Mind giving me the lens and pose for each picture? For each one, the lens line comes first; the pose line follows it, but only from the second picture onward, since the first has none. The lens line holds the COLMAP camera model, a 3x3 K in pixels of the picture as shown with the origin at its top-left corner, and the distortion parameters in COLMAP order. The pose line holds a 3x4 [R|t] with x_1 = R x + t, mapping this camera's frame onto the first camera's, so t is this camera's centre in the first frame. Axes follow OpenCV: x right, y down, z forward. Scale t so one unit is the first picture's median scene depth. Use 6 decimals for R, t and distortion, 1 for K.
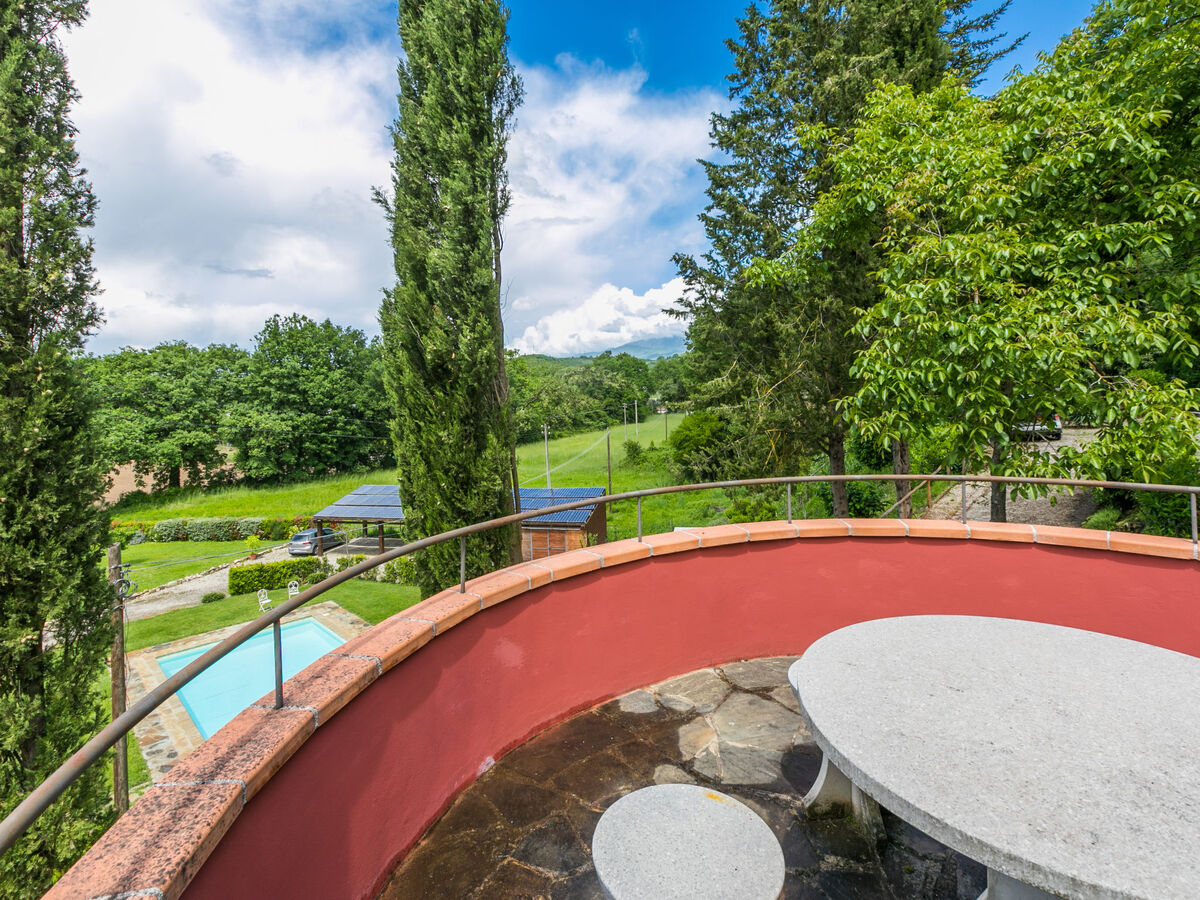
lens RADIAL K [[608.5, 0, 600.1], [0, 608.5, 385.6], [0, 0, 1]] dist [-0.014059, -0.000286]
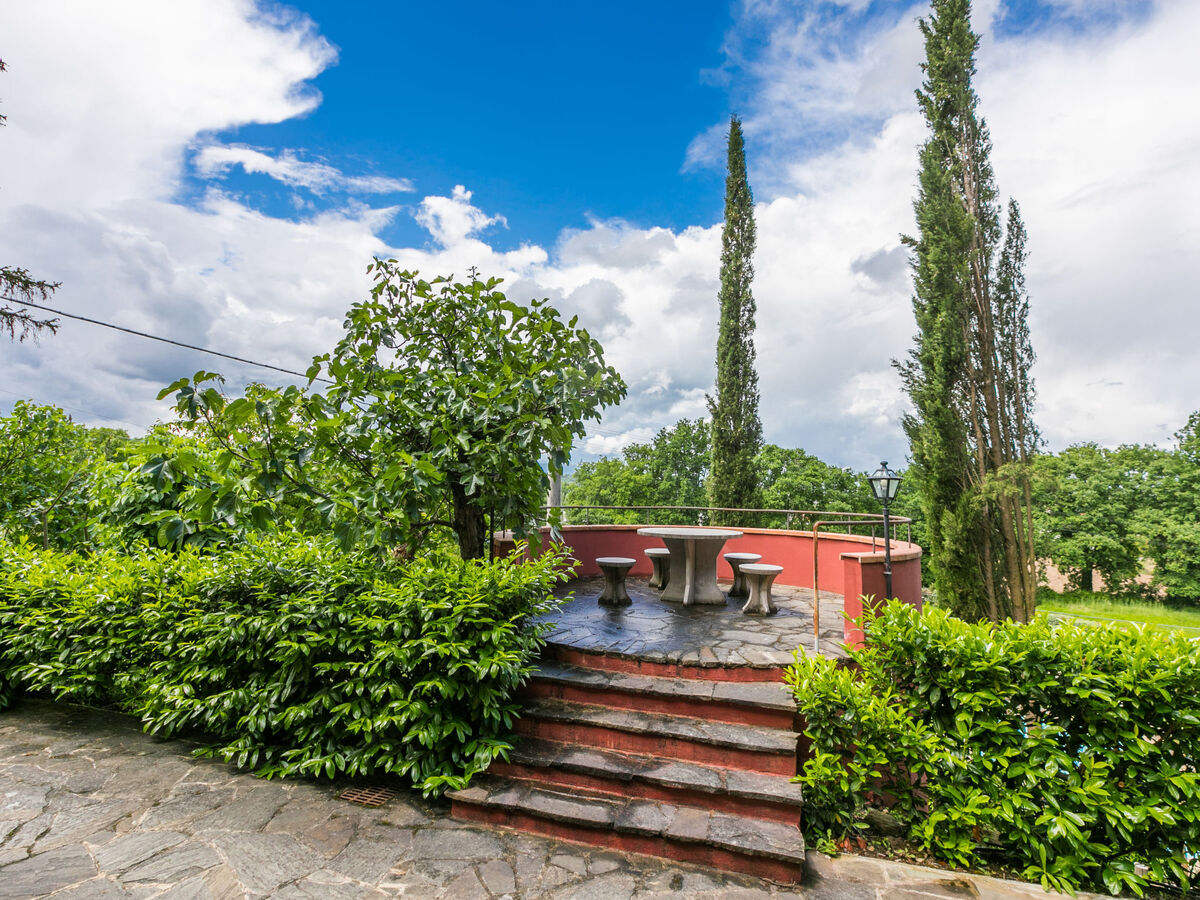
lens RADIAL K [[622.7, 0, 609.4], [0, 622.7, 444.5], [0, 0, 1]] dist [0.003566, -0.001374]
pose [[0.247019, -0.036041, -0.968340, 0.109793], [-0.032770, 0.998426, -0.045520, 0.001755], [0.968456, 0.042977, 0.245449, -0.016058]]
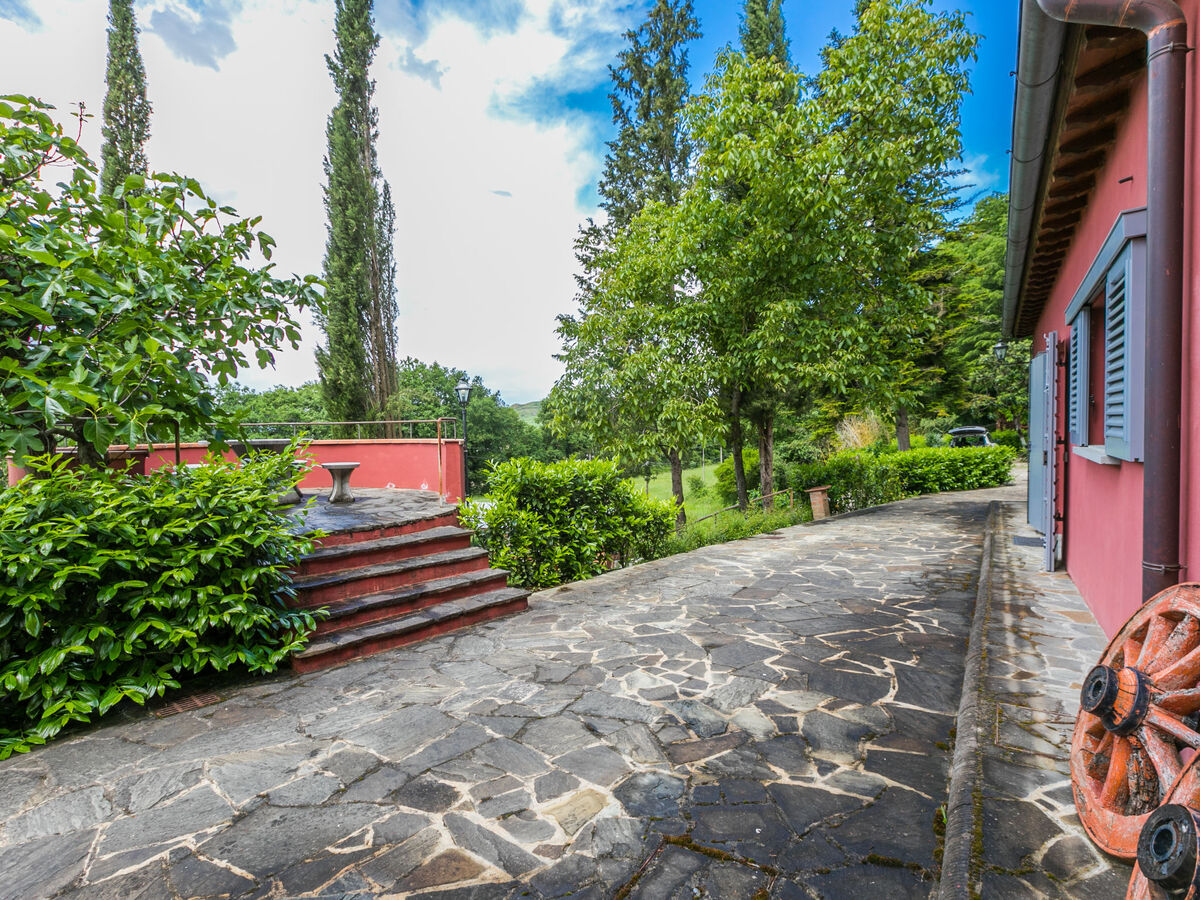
lens RADIAL K [[608.6, 0, 597.1], [0, 608.6, 452.4], [0, 0, 1]] dist [0.003726, 0.000883]
pose [[0.978278, 0.025697, -0.205700, 0.092379], [-0.017266, 0.998940, 0.042679, 0.007438], [0.206579, -0.038201, 0.977684, -0.066474]]
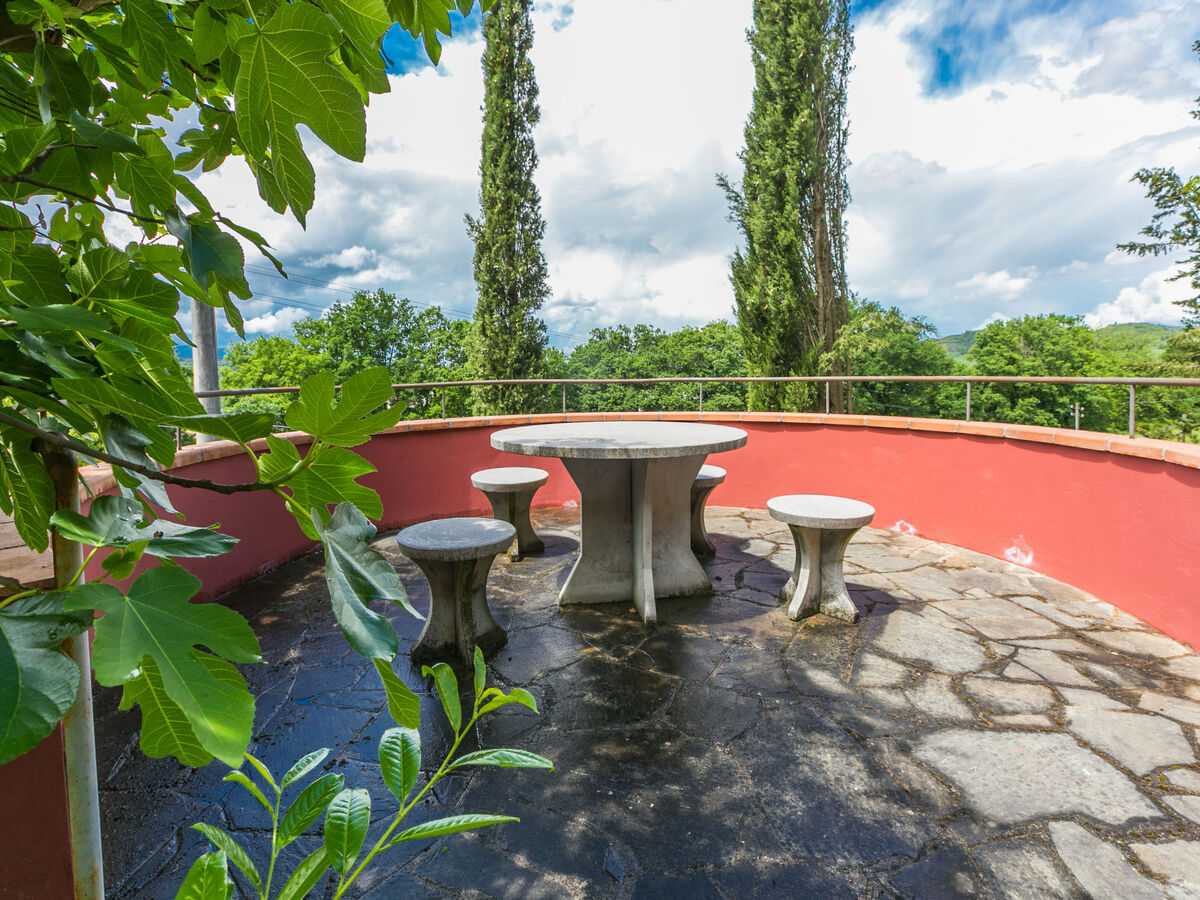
lens RADIAL K [[610.8, 0, 602.0], [0, 610.8, 421.3], [0, 0, 1]] dist [-0.019702, 0.000689]
pose [[0.679381, 0.082132, -0.729175, 0.045049], [-0.010215, 0.994679, 0.102520, 0.005804], [0.733715, -0.062202, 0.676605, -0.008050]]
